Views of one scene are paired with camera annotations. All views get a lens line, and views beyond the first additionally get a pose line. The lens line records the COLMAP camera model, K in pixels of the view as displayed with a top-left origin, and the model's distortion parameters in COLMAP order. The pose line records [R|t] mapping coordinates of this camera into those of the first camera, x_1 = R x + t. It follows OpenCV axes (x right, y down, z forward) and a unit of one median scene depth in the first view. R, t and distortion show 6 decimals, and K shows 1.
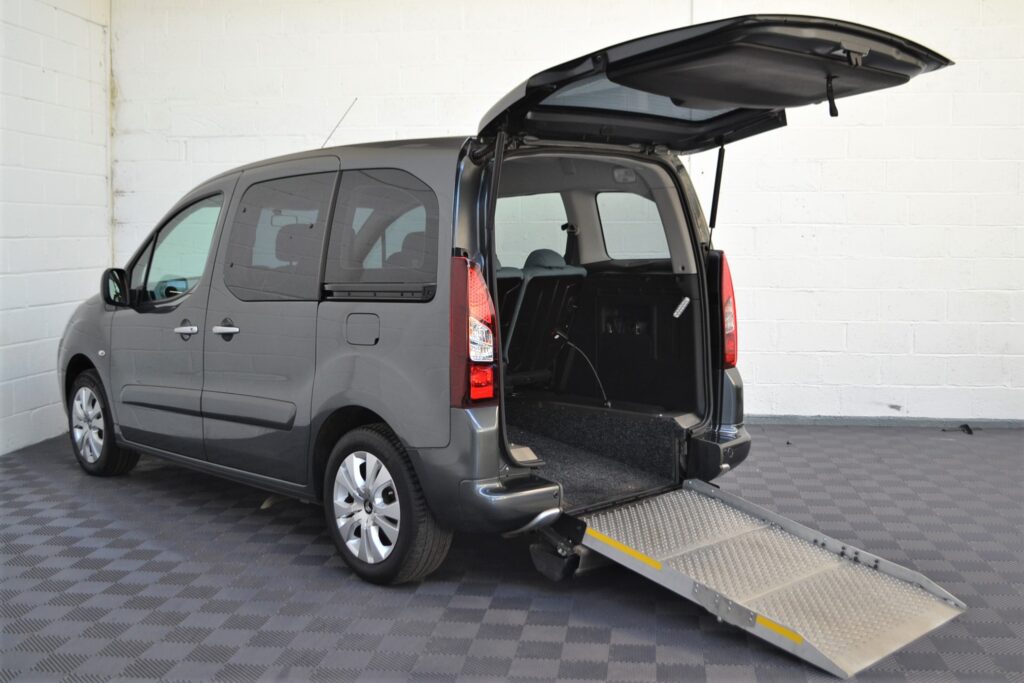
lens RADIAL K [[1173.5, 0, 509.7], [0, 1173.5, 269.3], [0, 0, 1]] dist [-0.057698, 0.000942]
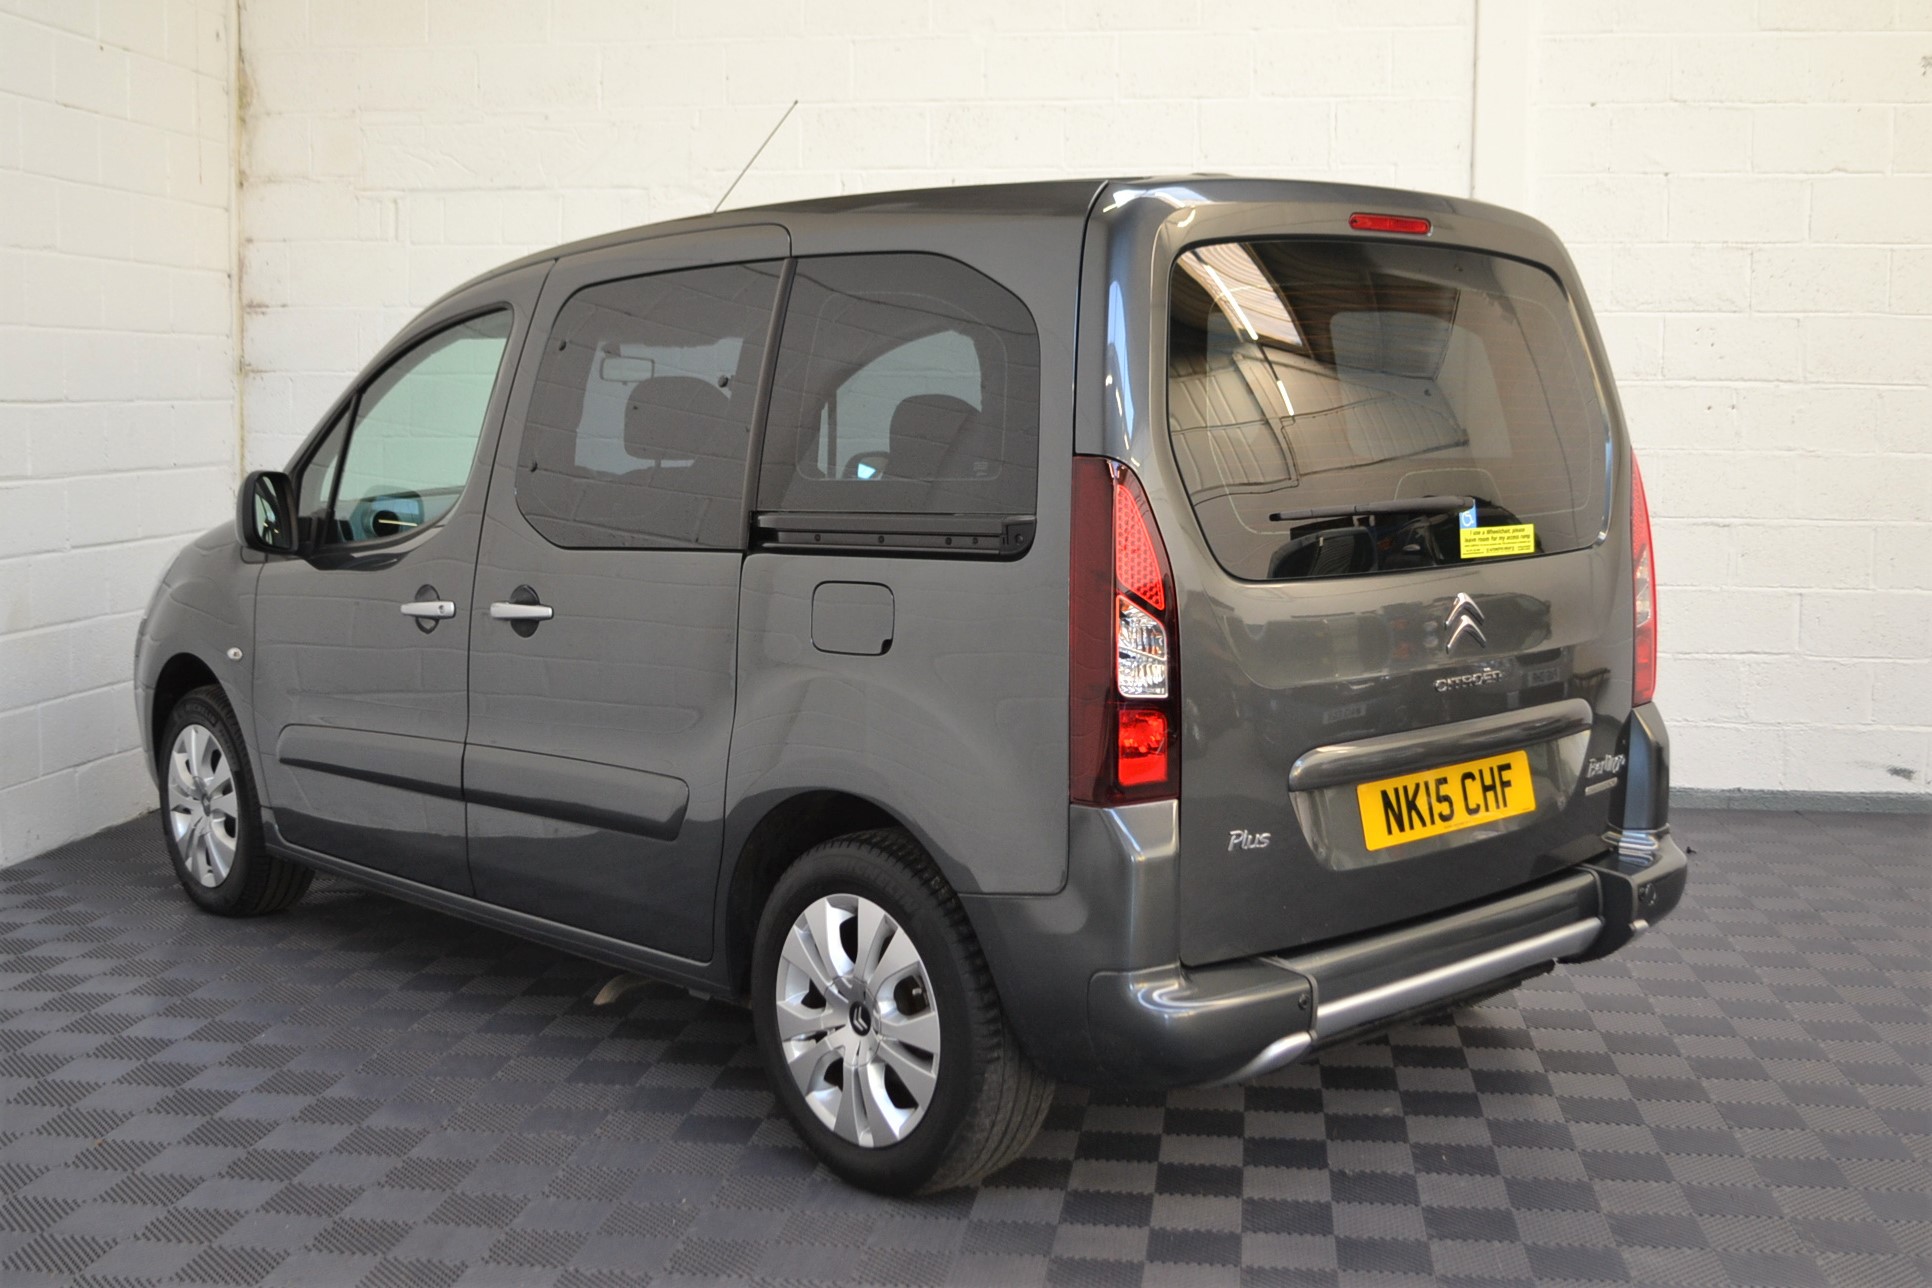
lens RADIAL K [[2283.9, 0, 917.1], [0, 2283.9, 504.9], [0, 0, 1]] dist [-0.061172, 0.012862]
pose [[0.999752, 0.006400, -0.021324, -0.071342], [-0.006004, 0.999810, 0.018566, -0.006425], [0.021439, -0.018433, 0.999600, 0.124695]]
